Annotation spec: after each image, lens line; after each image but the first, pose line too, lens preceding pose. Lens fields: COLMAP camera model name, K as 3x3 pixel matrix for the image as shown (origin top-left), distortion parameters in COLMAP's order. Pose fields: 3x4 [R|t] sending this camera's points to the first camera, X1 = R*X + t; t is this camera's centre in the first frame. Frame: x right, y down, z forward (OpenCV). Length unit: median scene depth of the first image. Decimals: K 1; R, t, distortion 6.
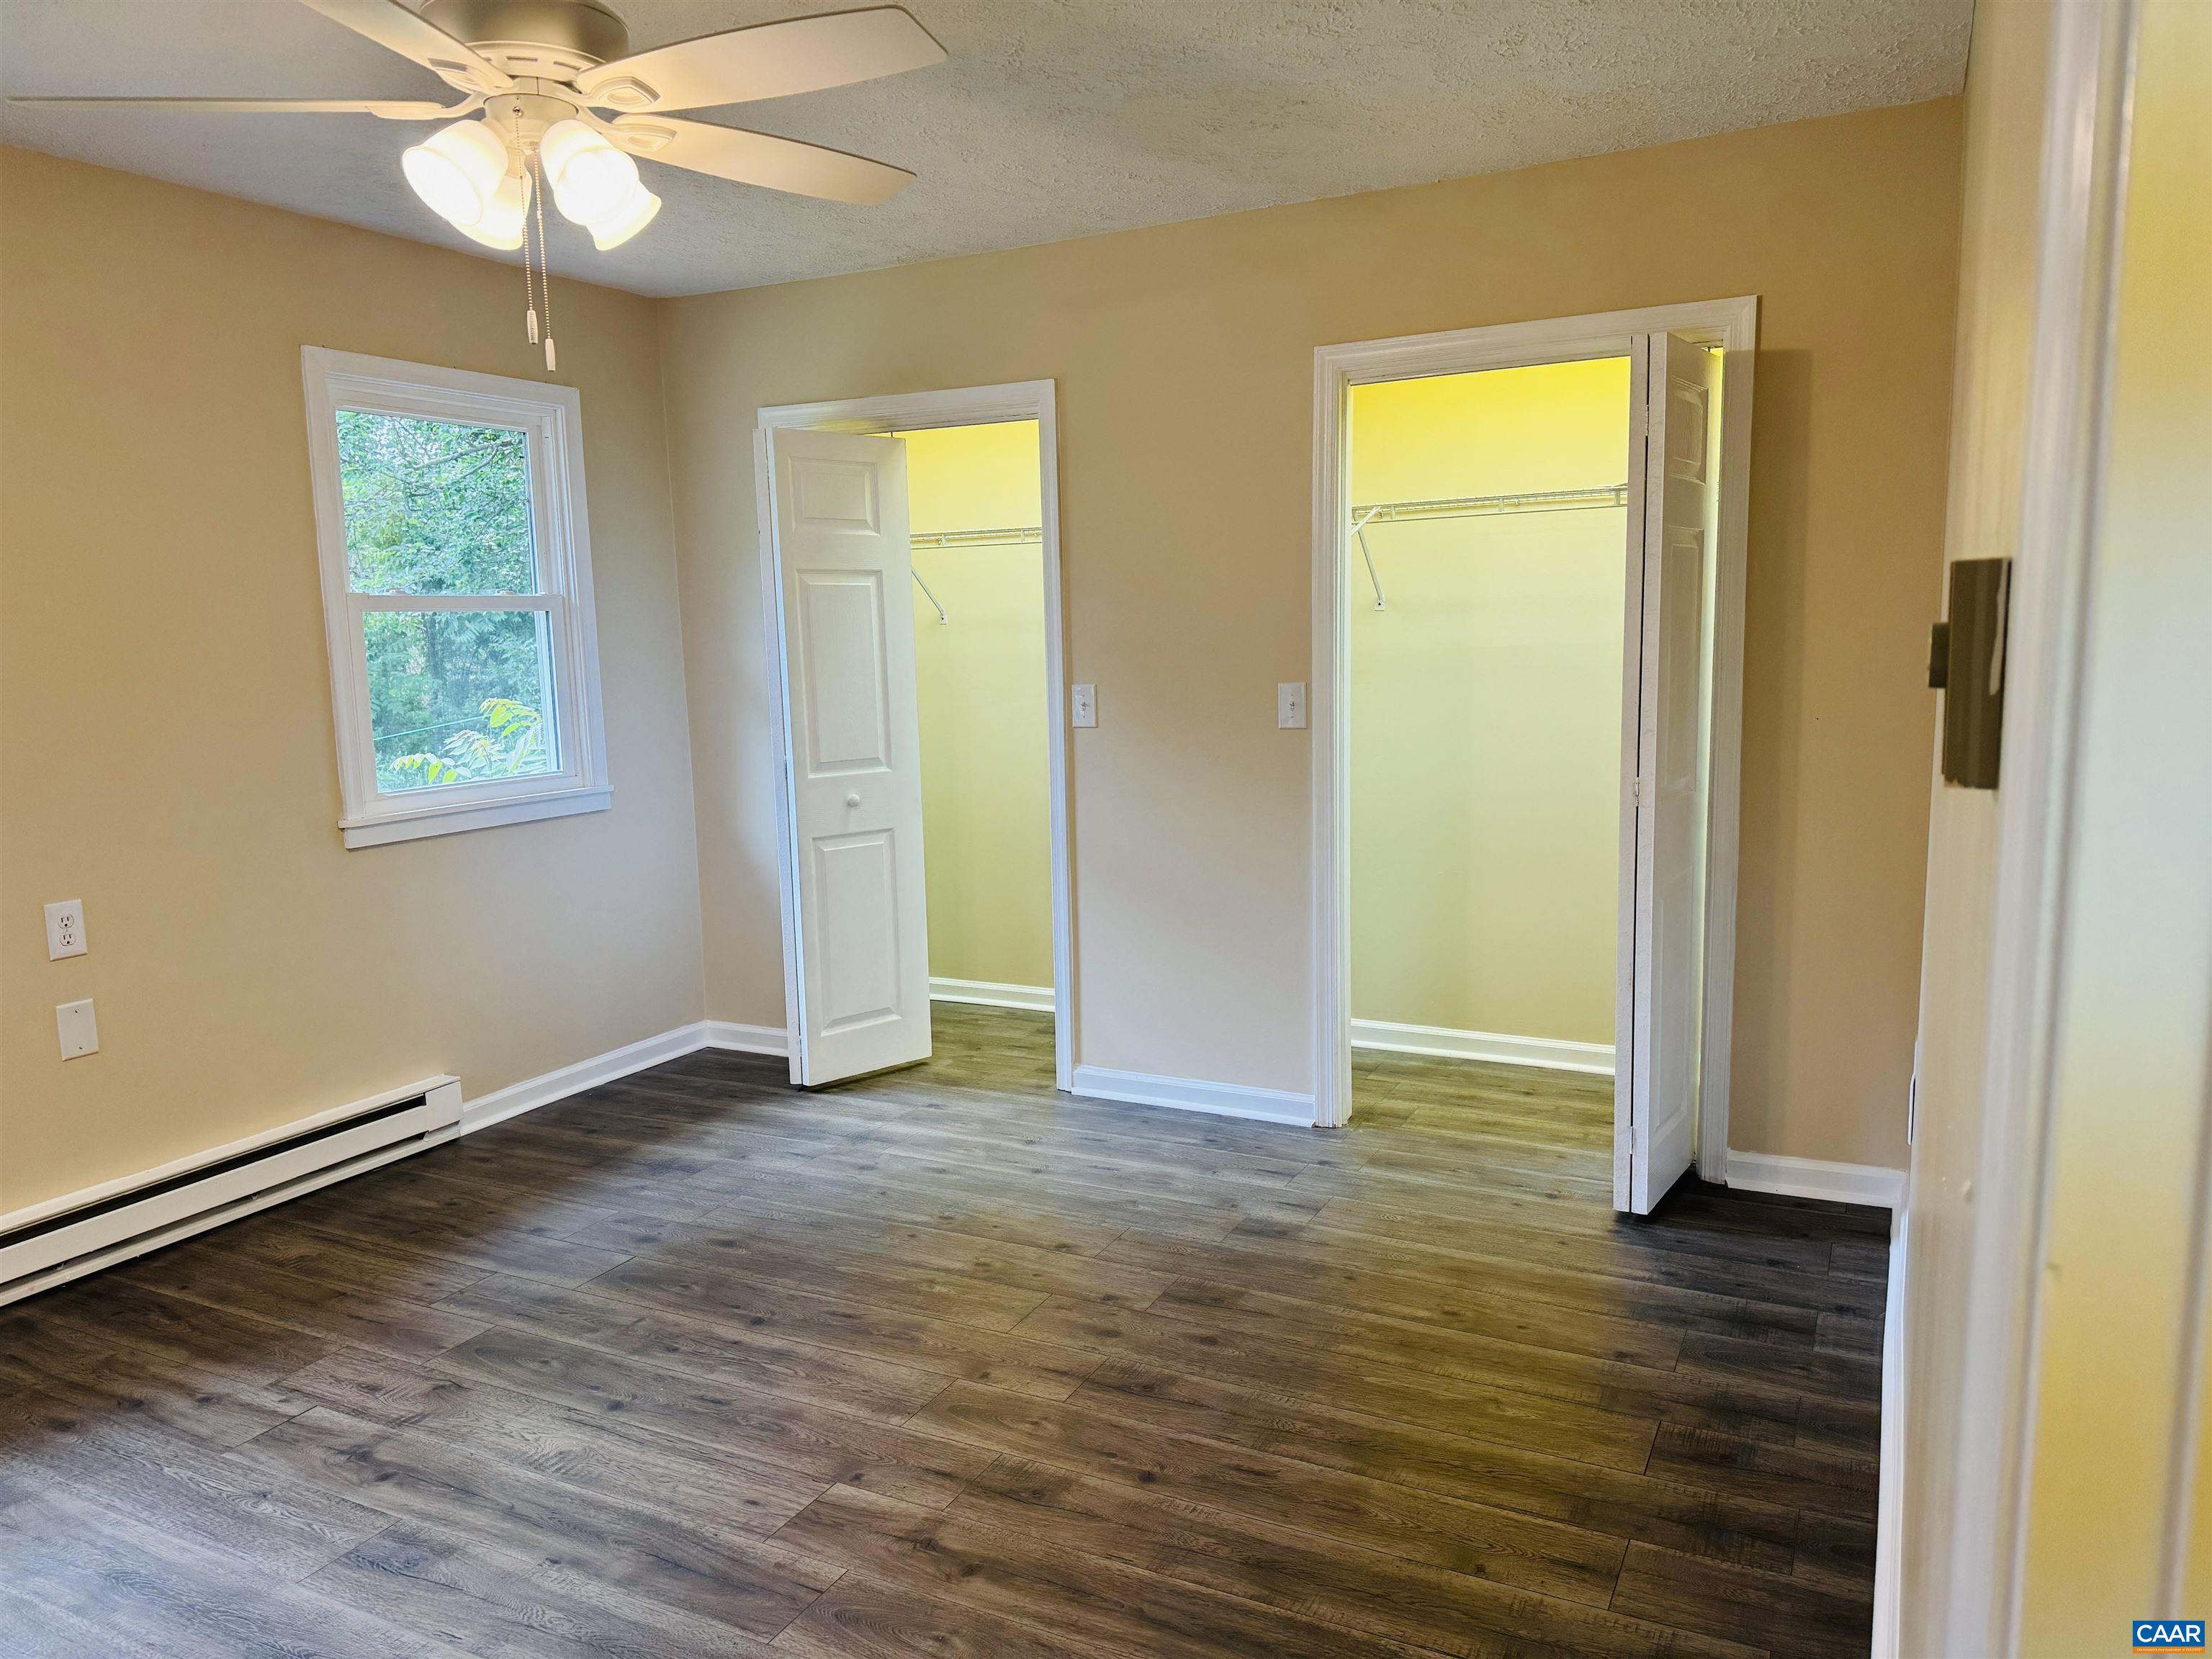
lens RADIAL K [[1547.0, 0, 1095.5], [0, 1547.0, 846.8], [0, 0, 1]] dist [0.079210, -0.111530]
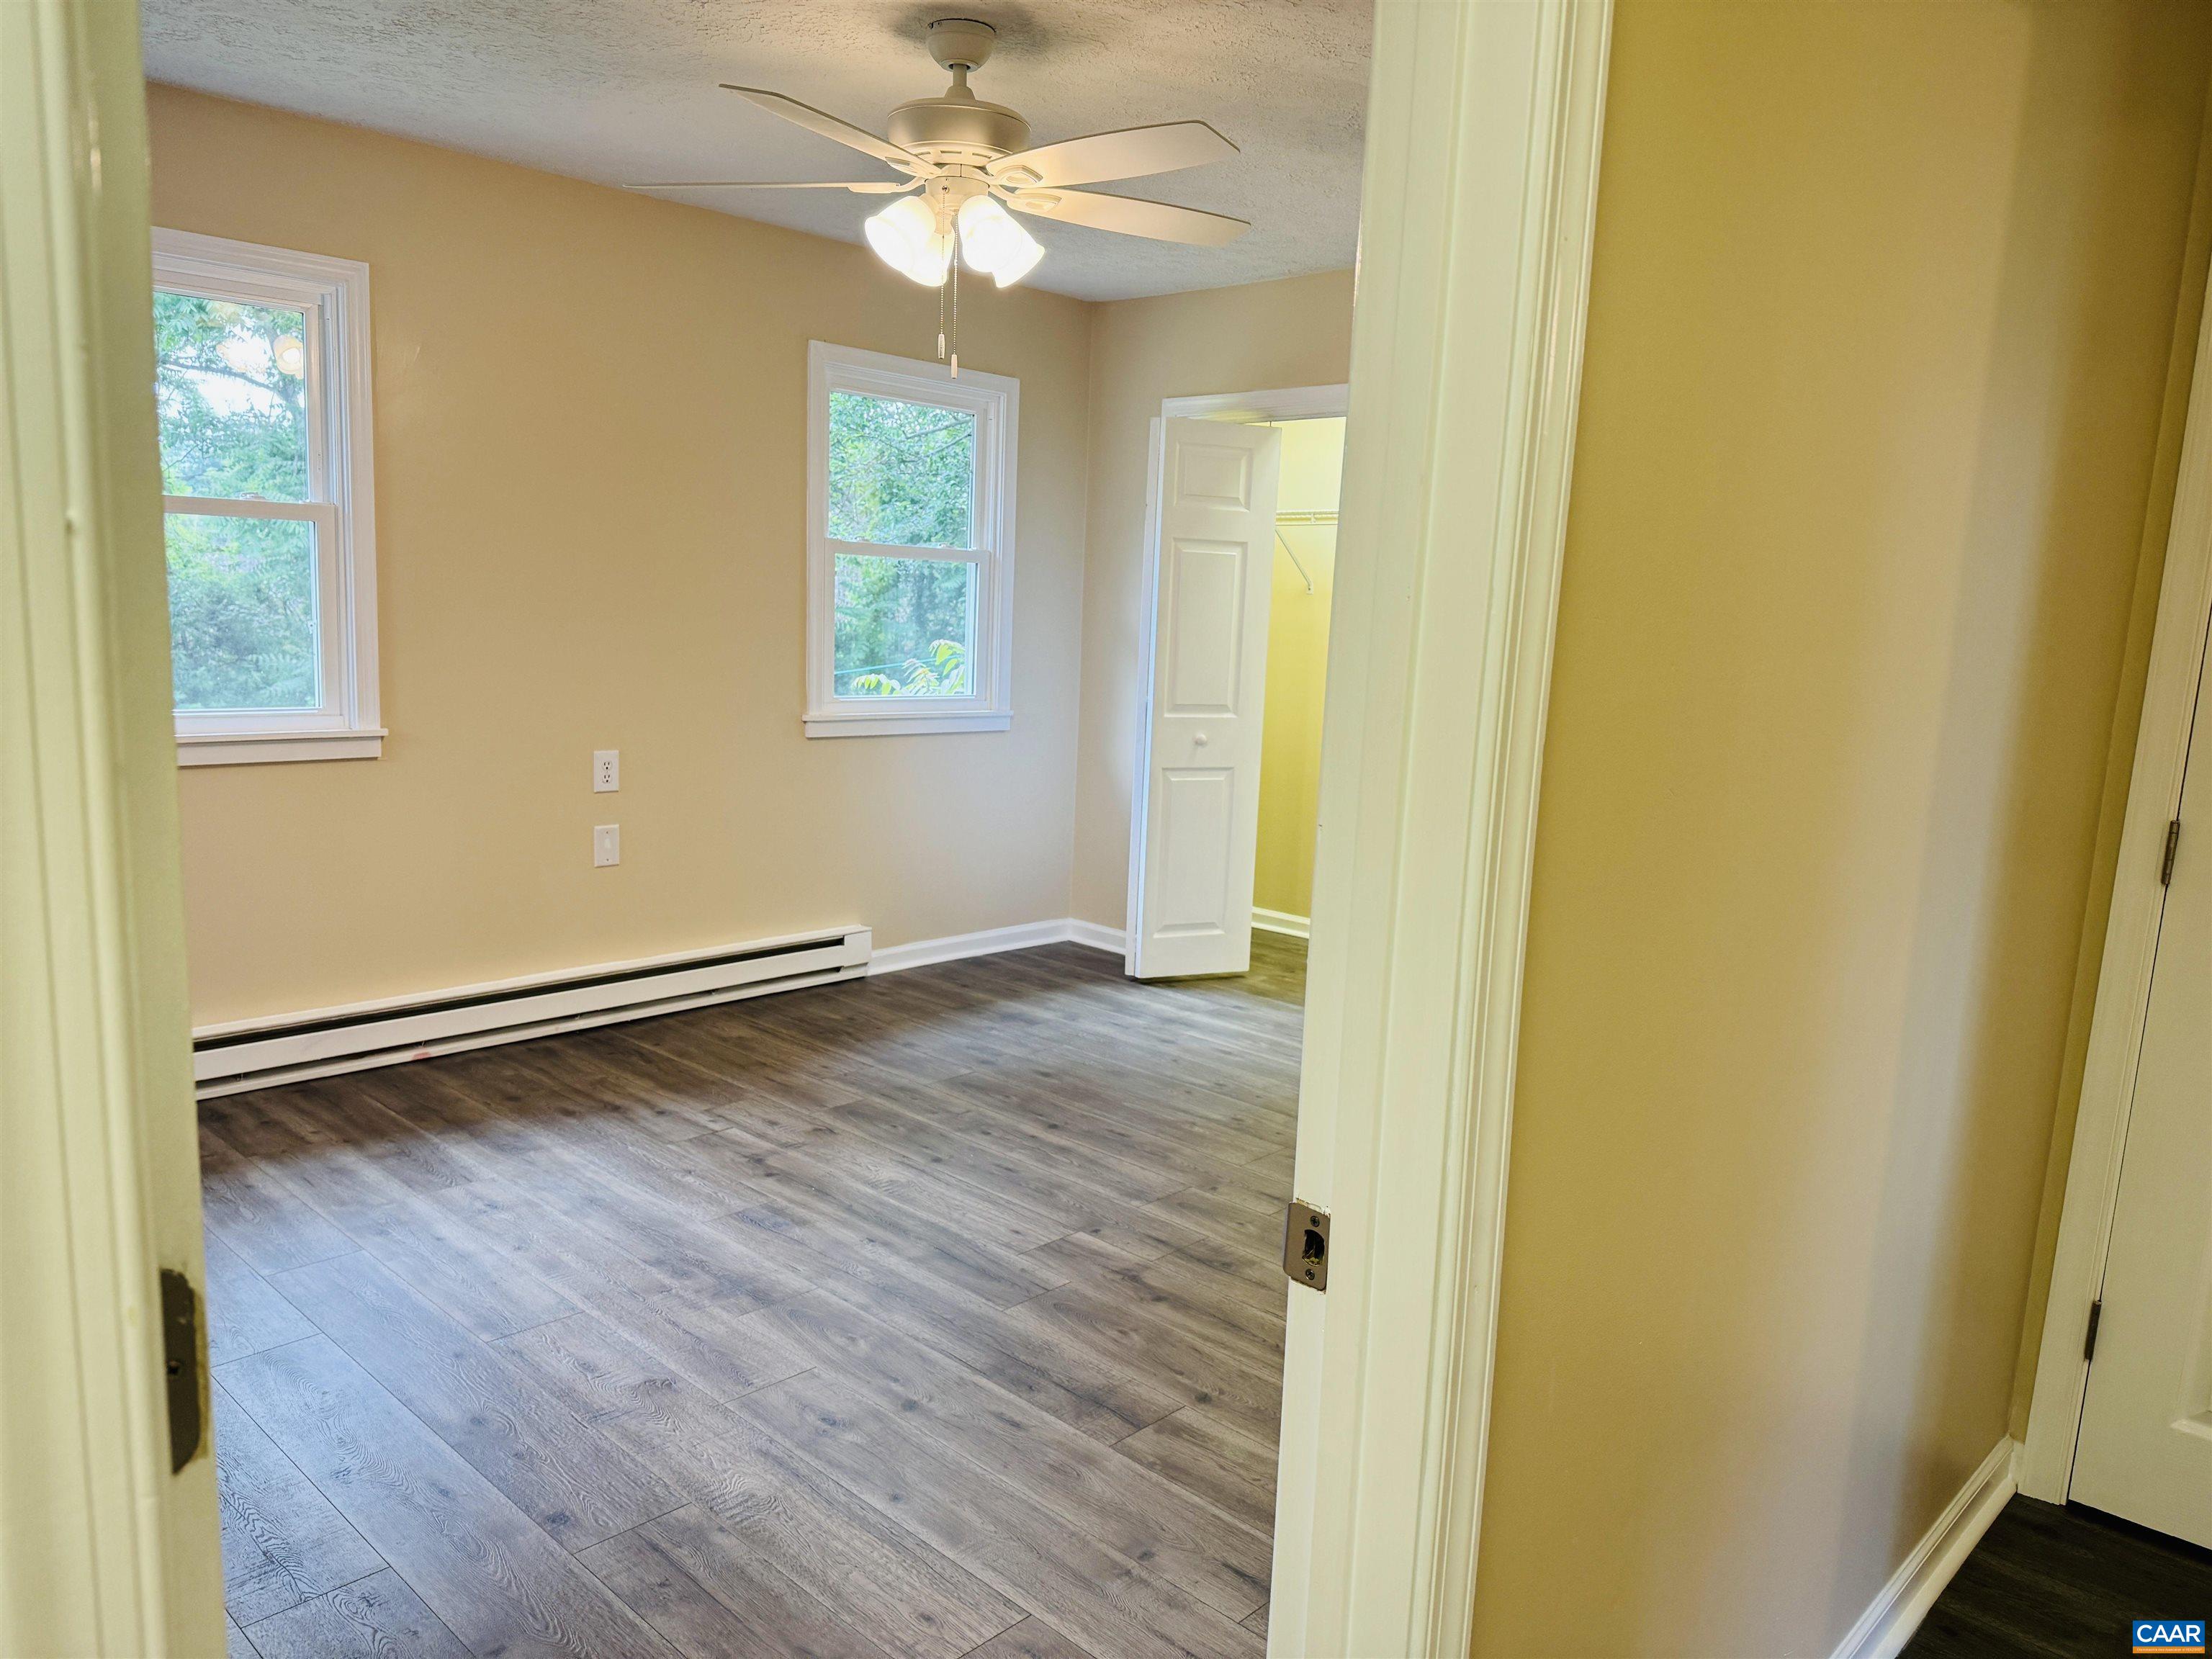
lens RADIAL K [[1536.3, 0, 1111.1], [0, 1536.3, 838.7], [0, 0, 1]] dist [0.178327, -0.355887]
pose [[0.958414, 0.106141, -0.264910, 0.143950], [-0.104276, 0.994324, 0.021135, 0.041819], [0.265650, 0.007367, 0.964042, -0.211341]]
